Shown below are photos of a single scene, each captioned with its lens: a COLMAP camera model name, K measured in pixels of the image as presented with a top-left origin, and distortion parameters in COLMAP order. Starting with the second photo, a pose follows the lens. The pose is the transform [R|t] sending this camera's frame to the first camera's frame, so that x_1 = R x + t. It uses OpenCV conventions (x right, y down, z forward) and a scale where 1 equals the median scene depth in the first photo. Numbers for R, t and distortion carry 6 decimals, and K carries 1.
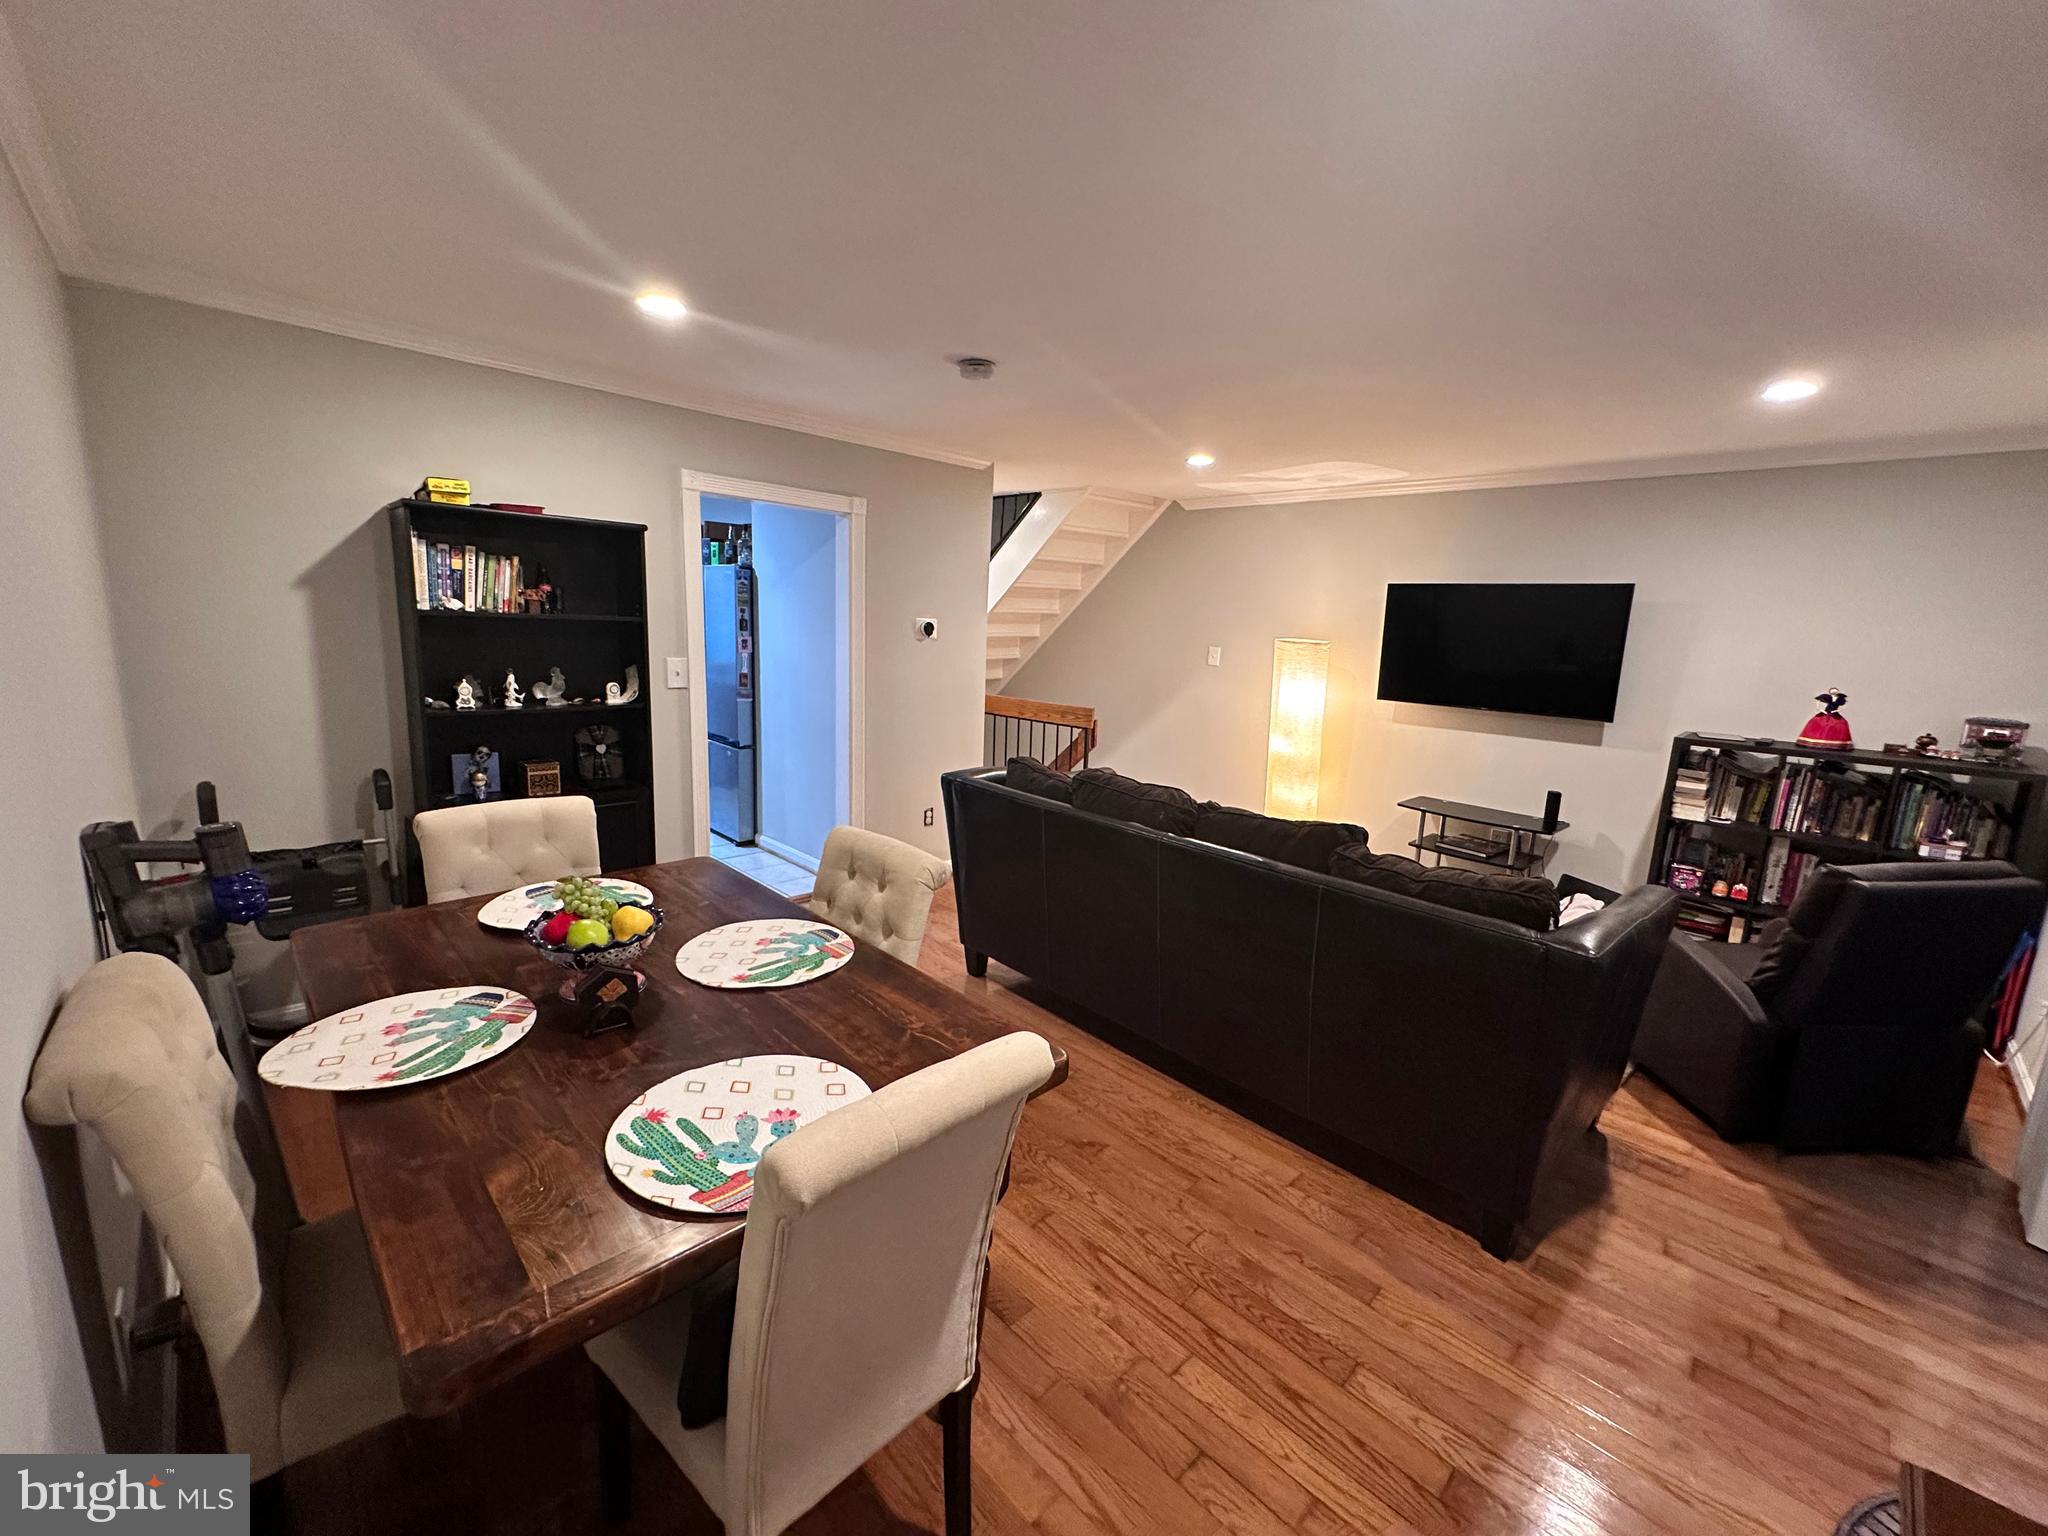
lens RADIAL K [[822.6, 0, 1026.0], [0, 822.6, 764.7], [0, 0, 1]] dist [-0.000218, -0.000621]
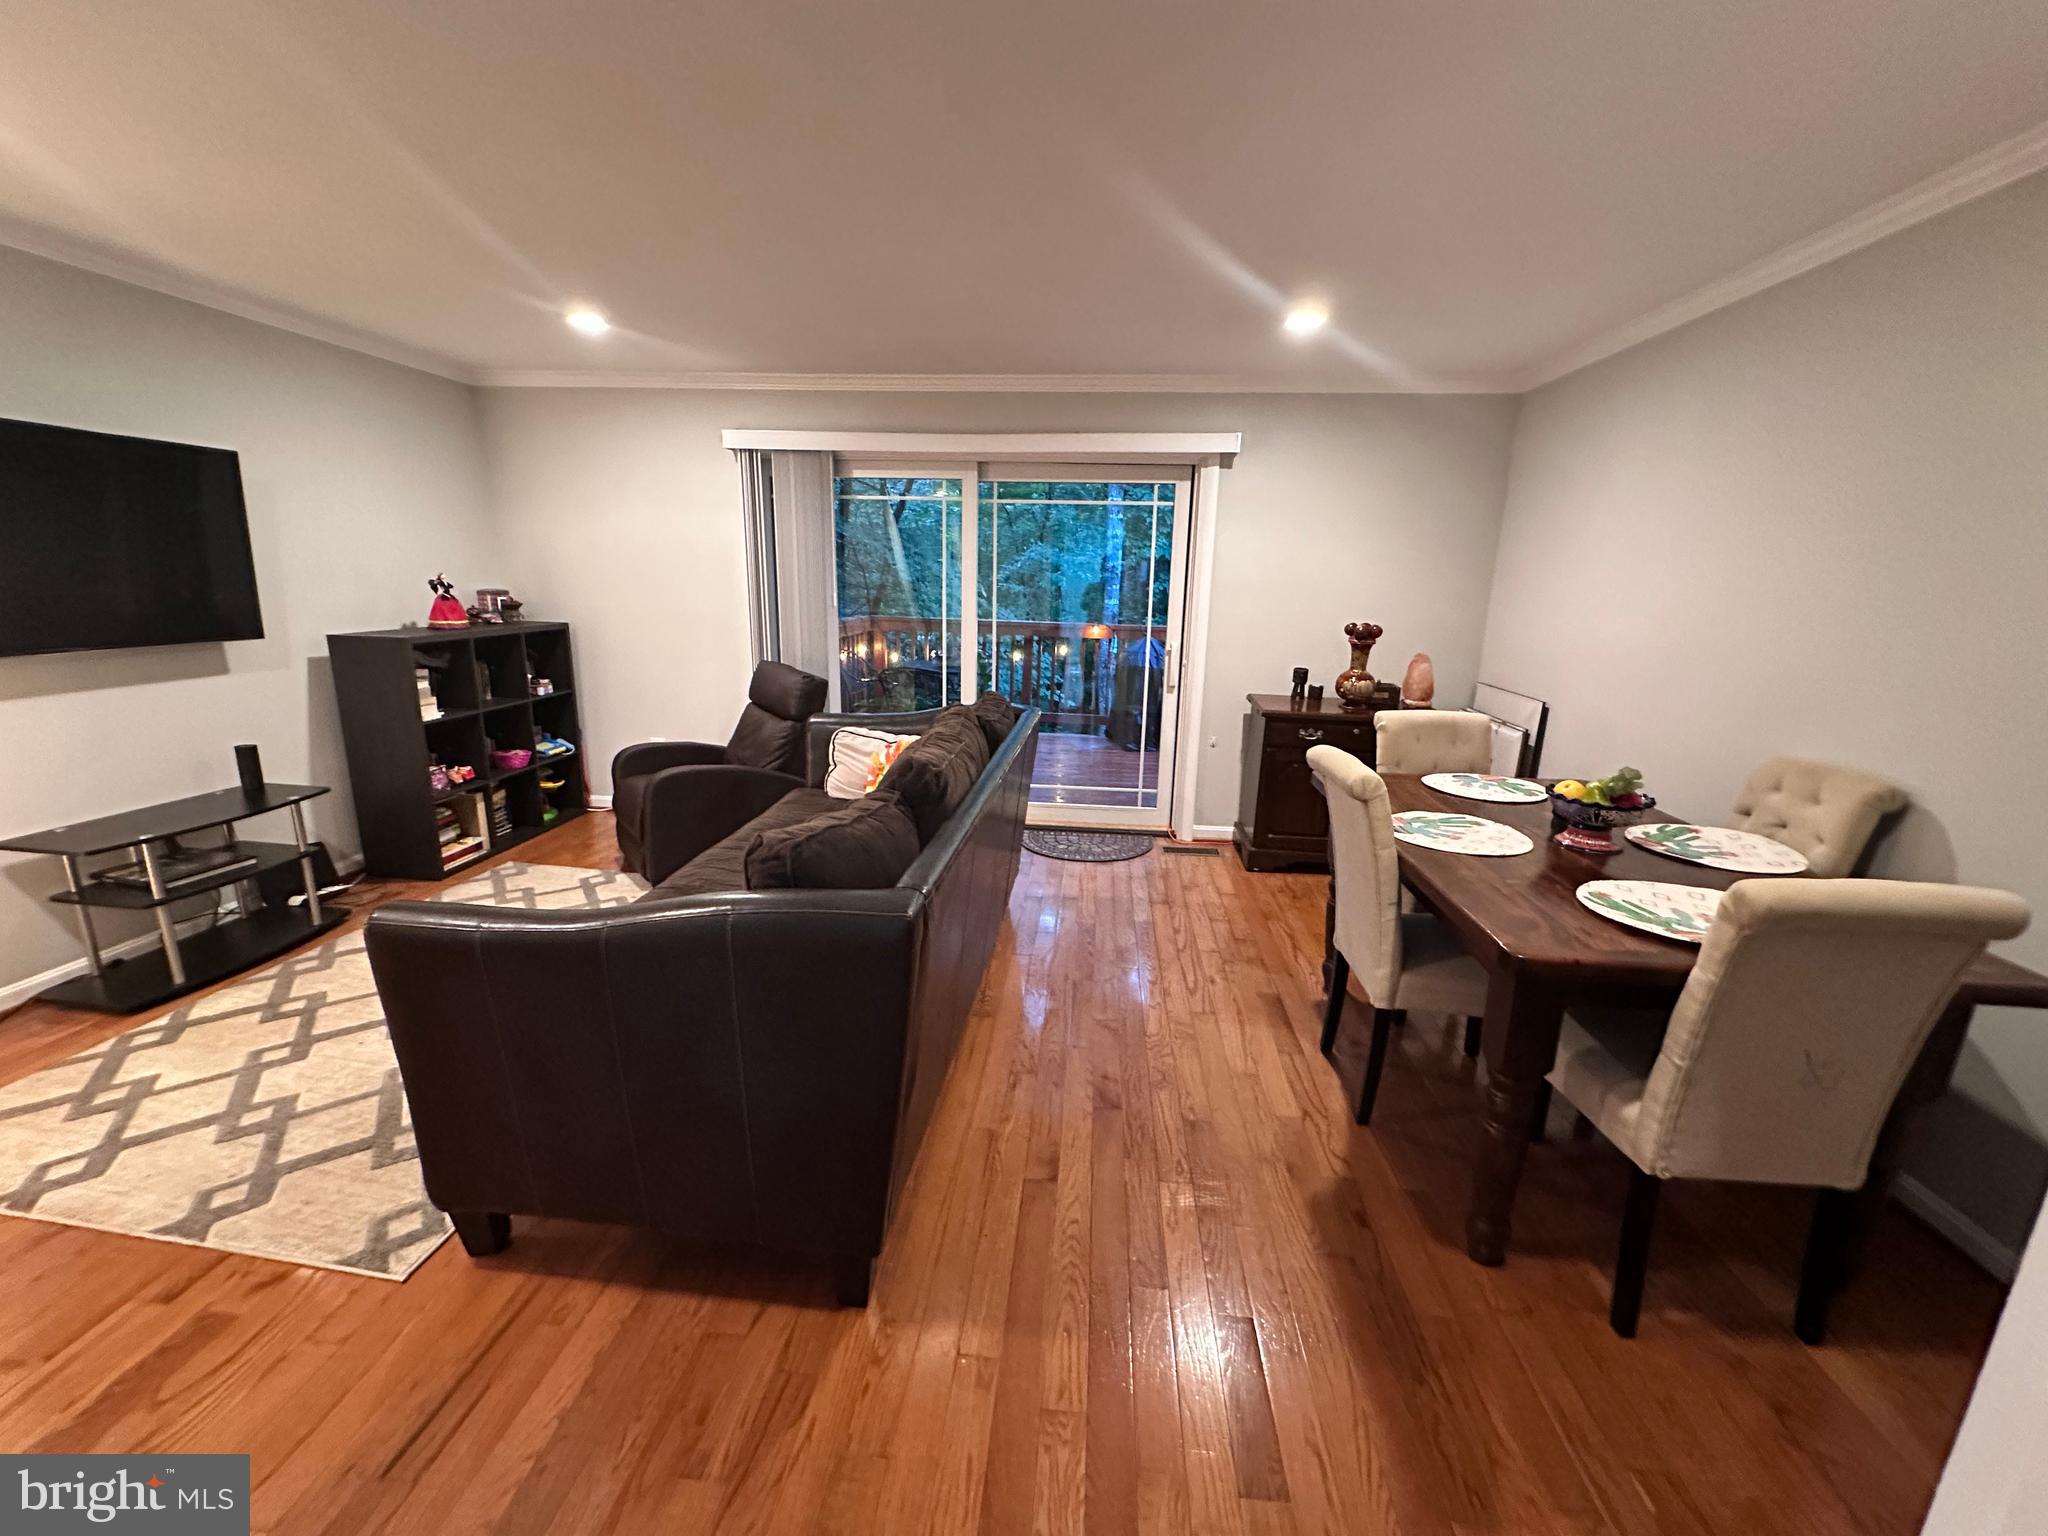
lens RADIAL K [[822.6, 0, 1026.3], [0, 822.6, 768.0], [0, 0, 1]] dist [-0.000218, -0.000621]
pose [[-0.635615, -0.235122, 0.735331, -0.515780], [0.088939, 0.923850, 0.372279, -0.247147], [-0.766866, 0.302025, -0.566301, 1.408331]]
